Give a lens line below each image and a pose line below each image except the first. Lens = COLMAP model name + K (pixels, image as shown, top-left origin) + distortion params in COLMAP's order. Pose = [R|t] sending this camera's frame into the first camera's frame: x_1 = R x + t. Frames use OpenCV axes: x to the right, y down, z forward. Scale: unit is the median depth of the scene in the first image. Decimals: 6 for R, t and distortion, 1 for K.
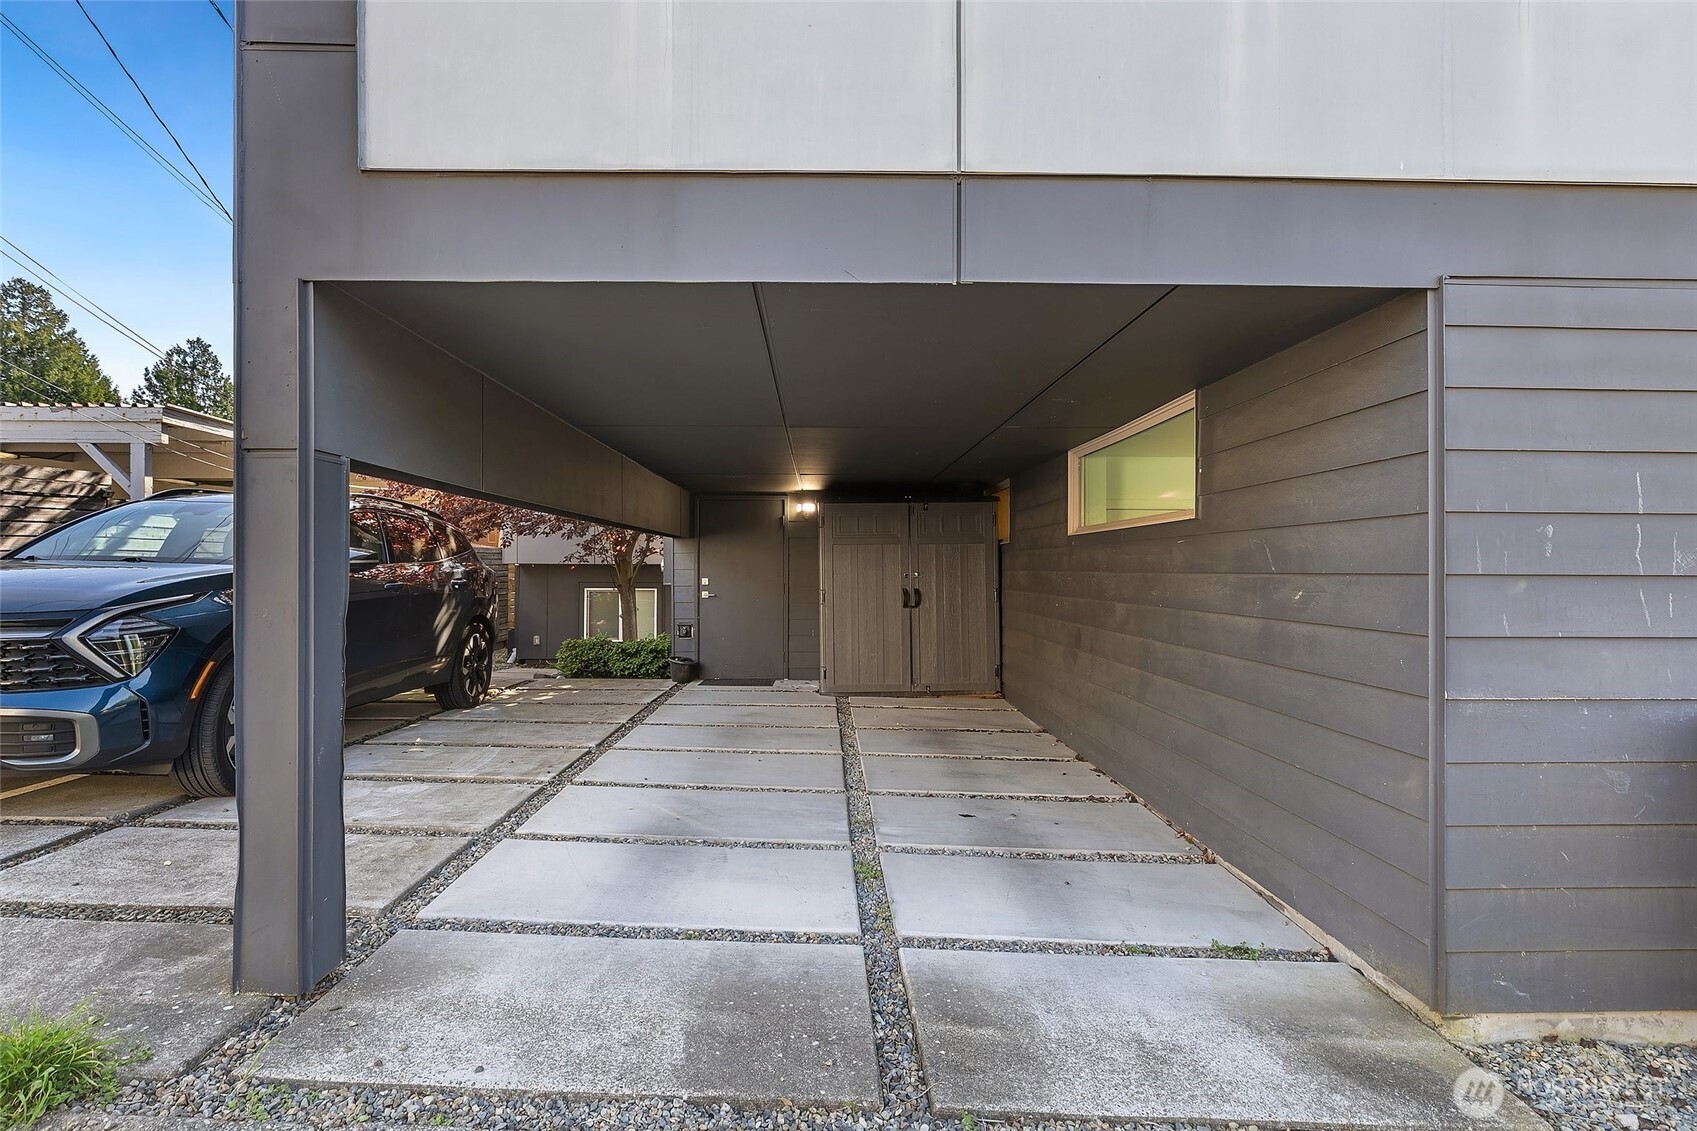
lens RADIAL K [[1058.5, 0, 848.5], [0, 1058.5, 565.5], [0, 0, 1]] dist [0.026277, 0.000210]
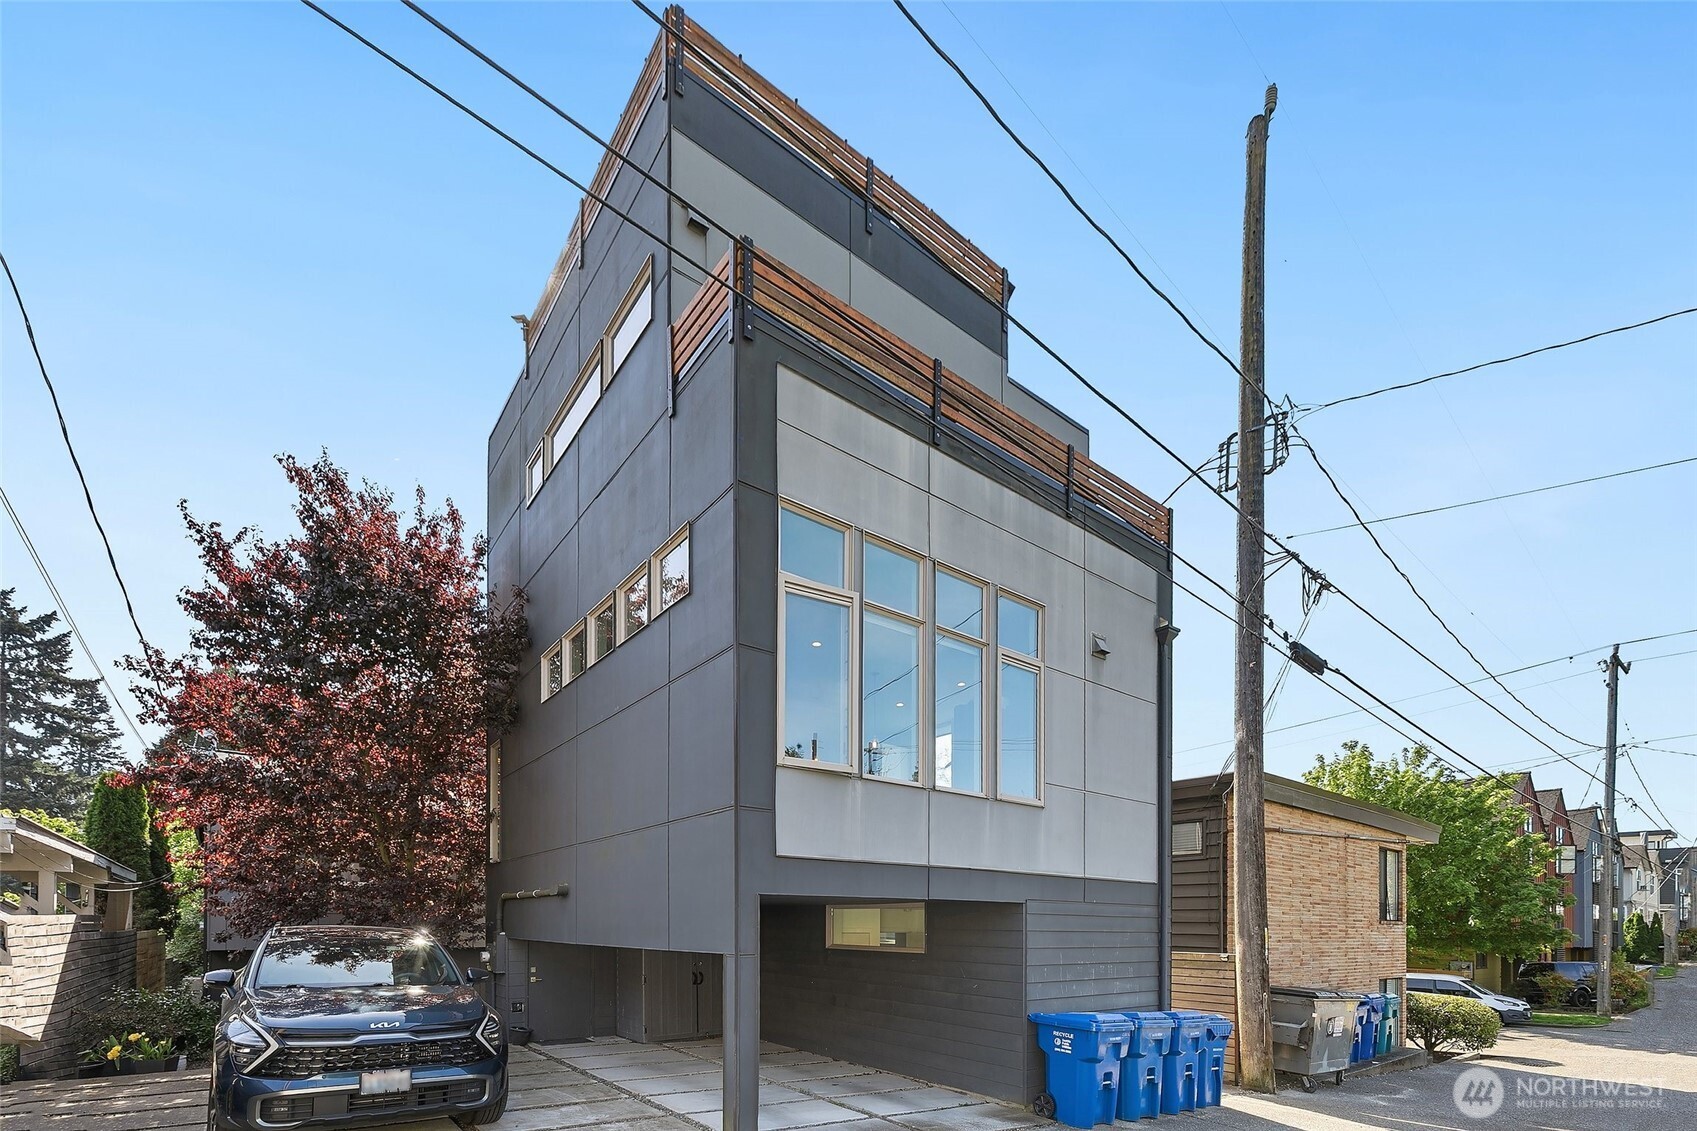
lens RADIAL K [[768.8, 0, 853.1], [0, 768.8, 568.9], [0, 0, 1]] dist [-0.000200, 0.000316]
pose [[0.833973, 0.221880, 0.505230, -1.077211], [0.006035, 0.911874, -0.410425, -0.135263], [-0.551772, 0.345332, 0.759140, -0.795215]]
